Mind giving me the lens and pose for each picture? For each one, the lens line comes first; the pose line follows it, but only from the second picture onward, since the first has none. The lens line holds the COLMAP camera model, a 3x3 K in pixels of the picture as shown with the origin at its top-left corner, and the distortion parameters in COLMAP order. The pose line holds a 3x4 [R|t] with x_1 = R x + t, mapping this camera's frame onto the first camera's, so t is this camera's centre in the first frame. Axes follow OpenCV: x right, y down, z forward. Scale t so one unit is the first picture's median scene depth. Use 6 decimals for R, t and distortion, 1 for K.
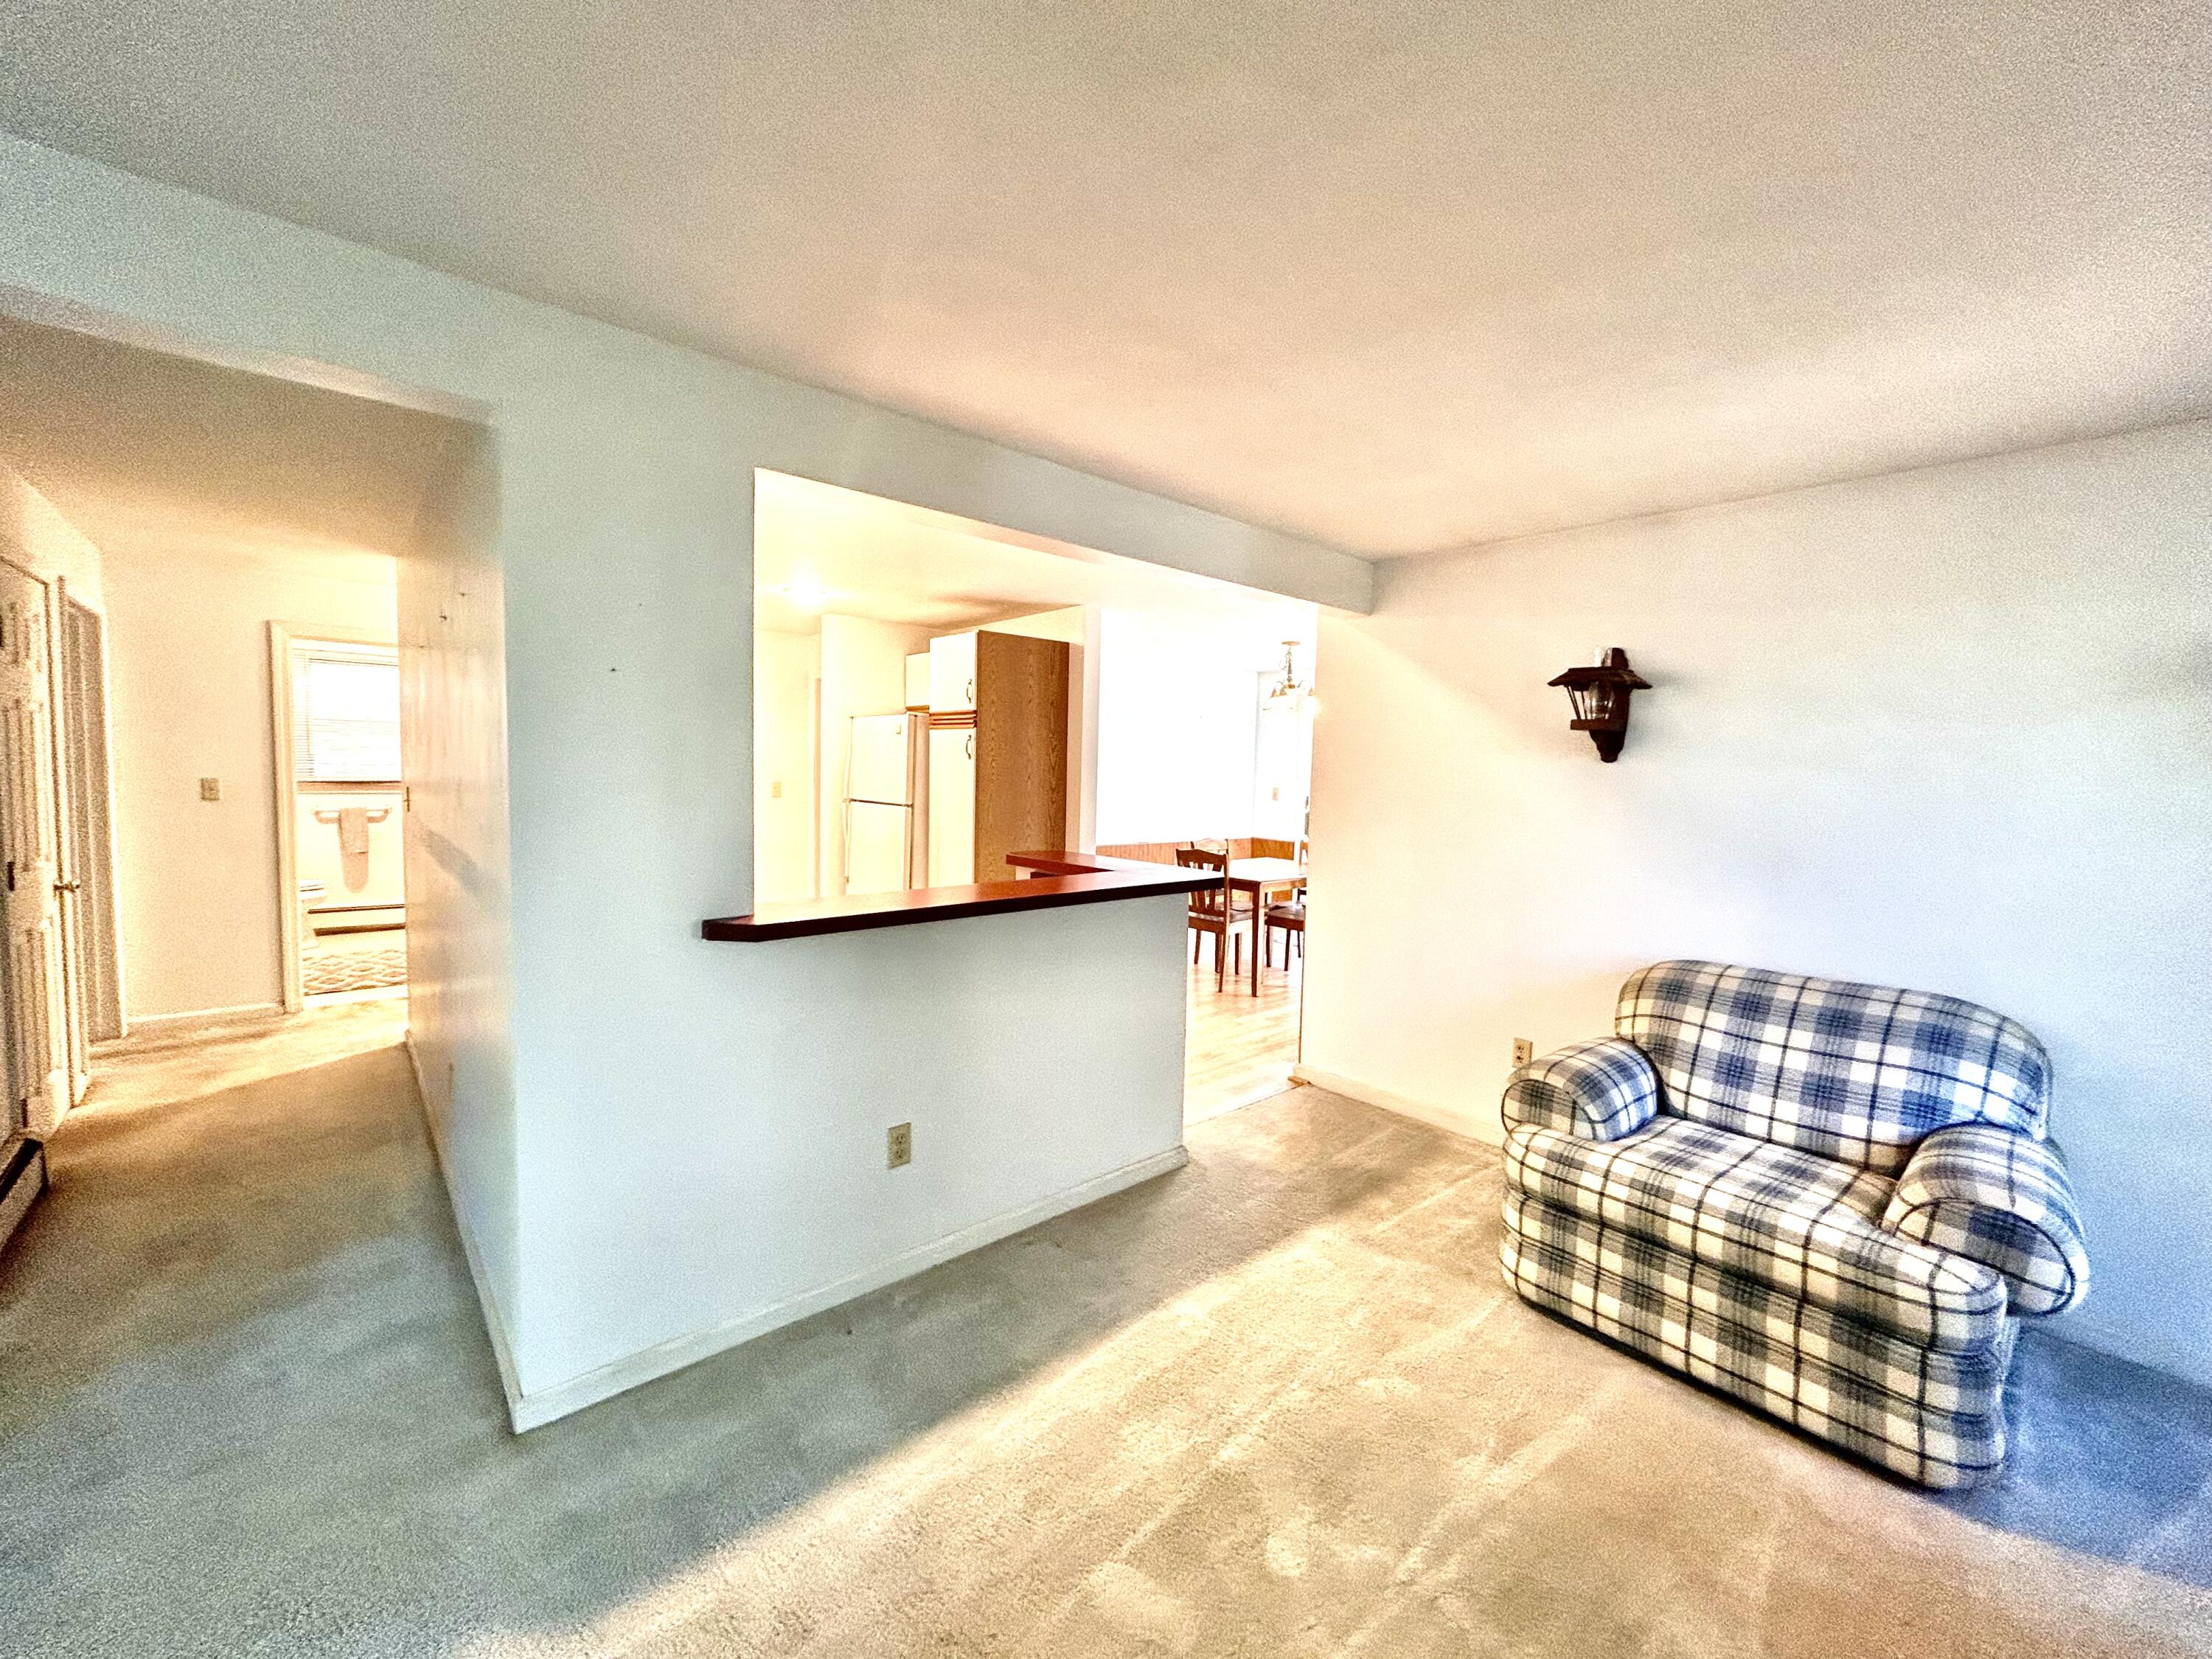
lens RADIAL K [[887.0, 0, 1103.6], [0, 887.0, 832.9], [0, 0, 1]] dist [0.001237, 0.000118]
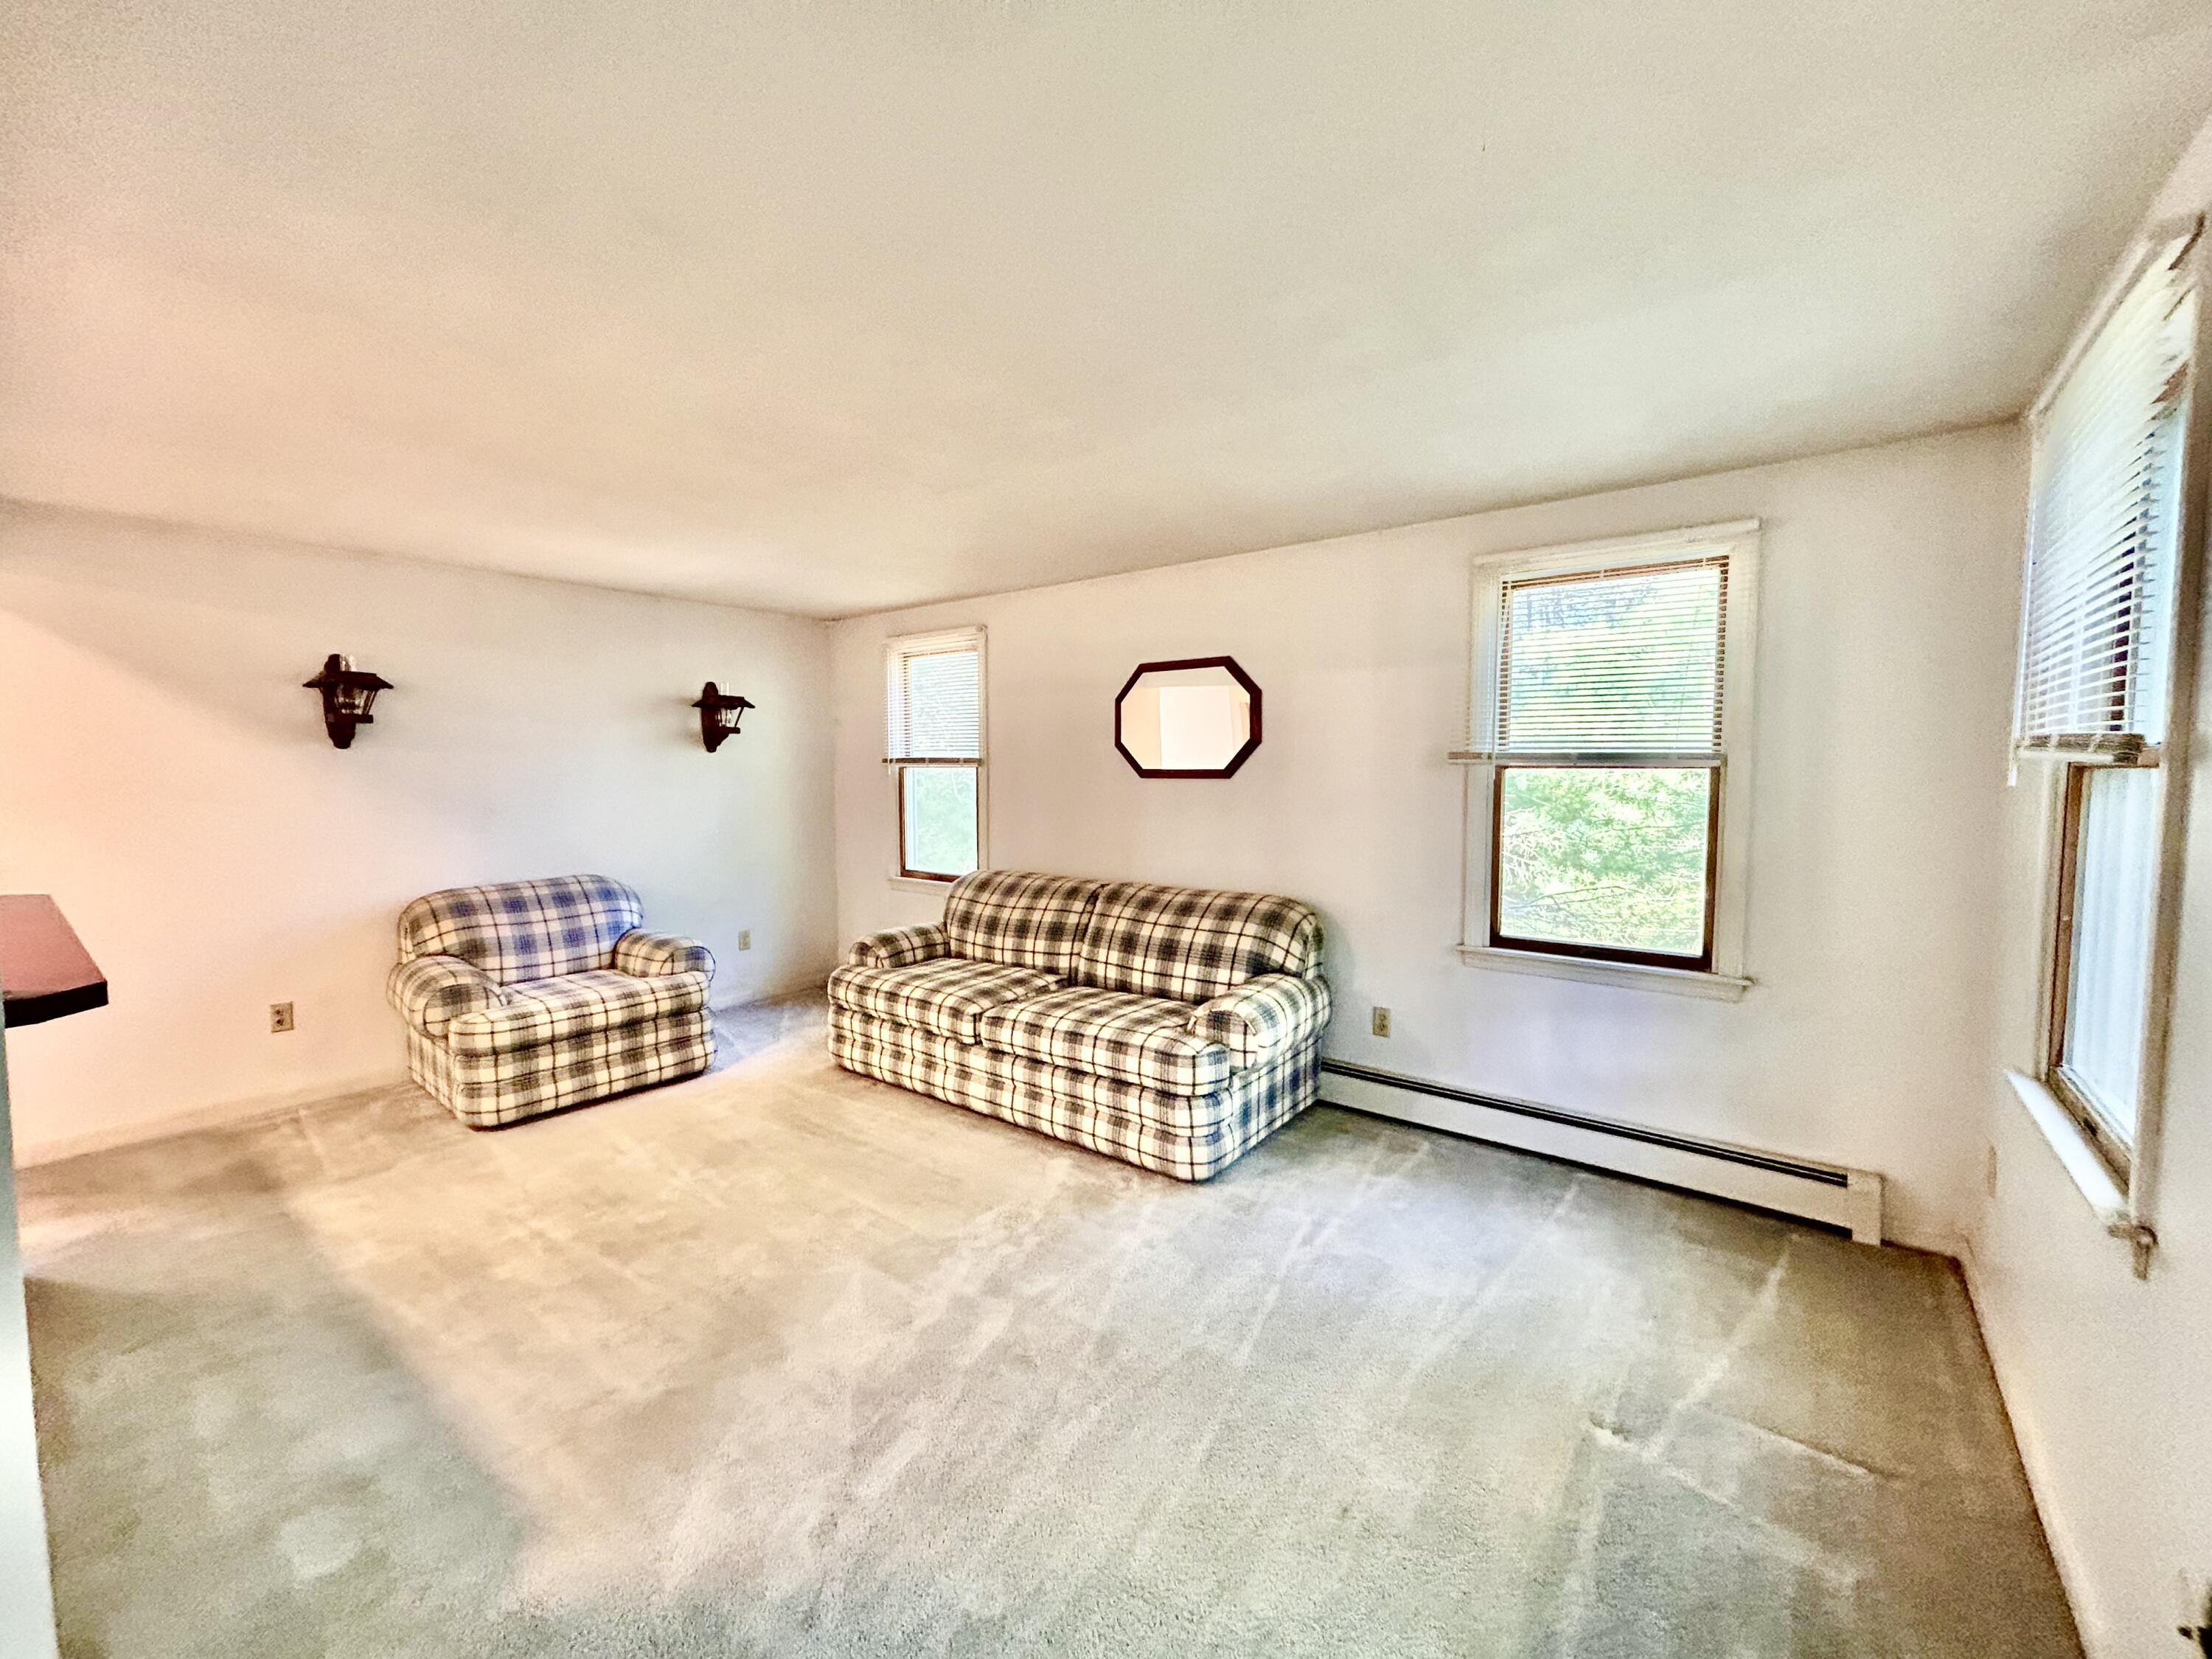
lens RADIAL K [[887.0, 0, 1104.0], [0, 887.0, 824.0], [0, 0, 1]] dist [0.001237, 0.000118]
pose [[-0.193210, -0.085459, 0.977429, -1.148491], [0.066637, 0.992756, 0.099972, -0.040210], [-0.978892, 0.084448, -0.186116, 0.291467]]
